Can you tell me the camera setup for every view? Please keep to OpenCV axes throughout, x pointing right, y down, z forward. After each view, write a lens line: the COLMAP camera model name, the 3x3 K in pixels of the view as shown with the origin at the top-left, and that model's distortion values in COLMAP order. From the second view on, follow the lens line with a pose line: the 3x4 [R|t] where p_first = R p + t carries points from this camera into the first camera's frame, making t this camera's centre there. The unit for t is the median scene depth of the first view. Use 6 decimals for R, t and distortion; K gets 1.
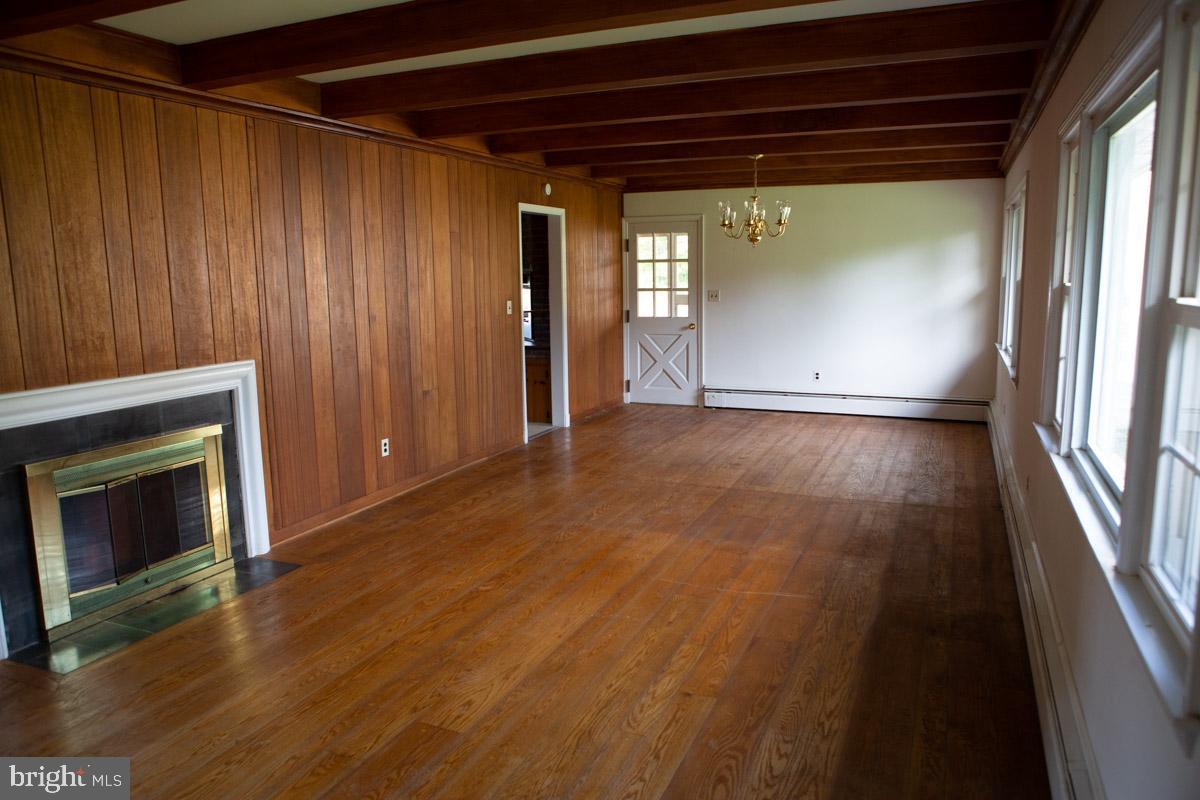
lens RADIAL K [[816.9, 0, 603.9], [0, 816.9, 401.9], [0, 0, 1]] dist [-0.084110, 0.014046]
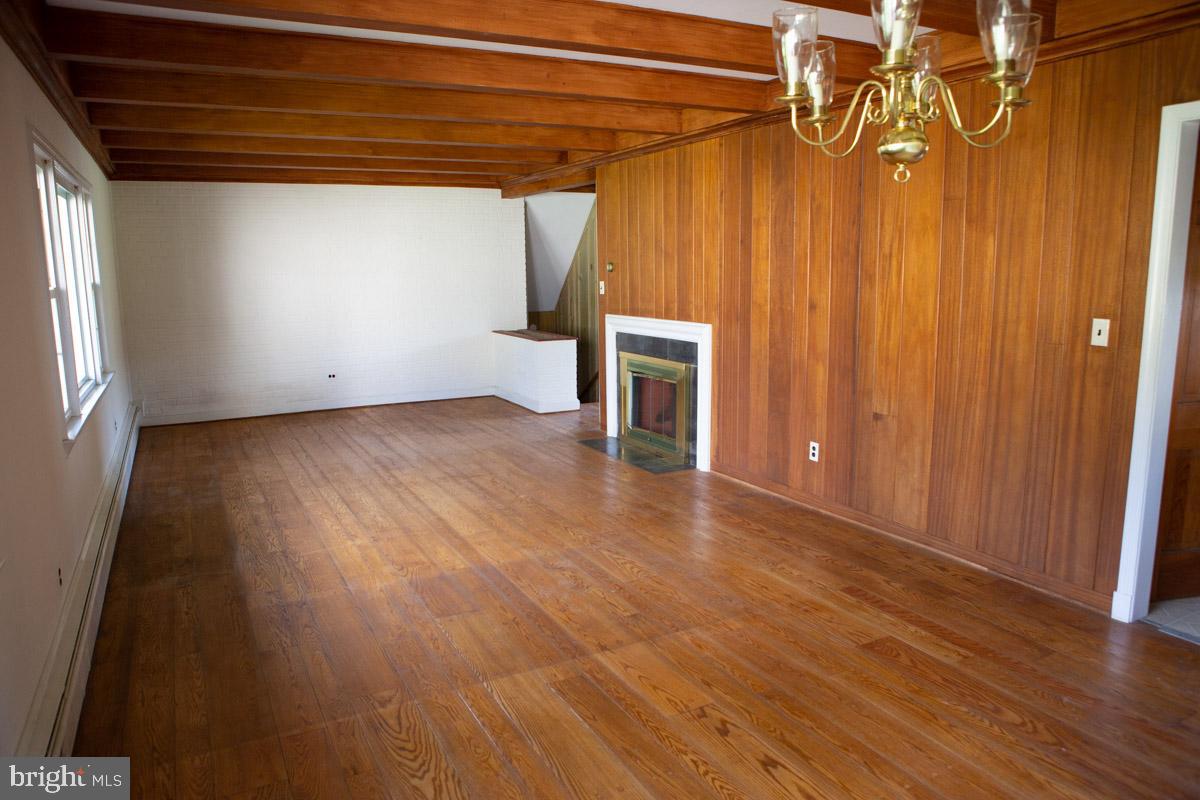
lens RADIAL K [[816.9, 0, 604.4], [0, 816.9, 403.6], [0, 0, 1]] dist [-0.084110, 0.014046]
pose [[-0.620651, 0.150958, -0.769418, 0.616445], [-0.106154, 0.956080, 0.273209, -0.237221], [0.776868, 0.251244, -0.577367, 1.438669]]
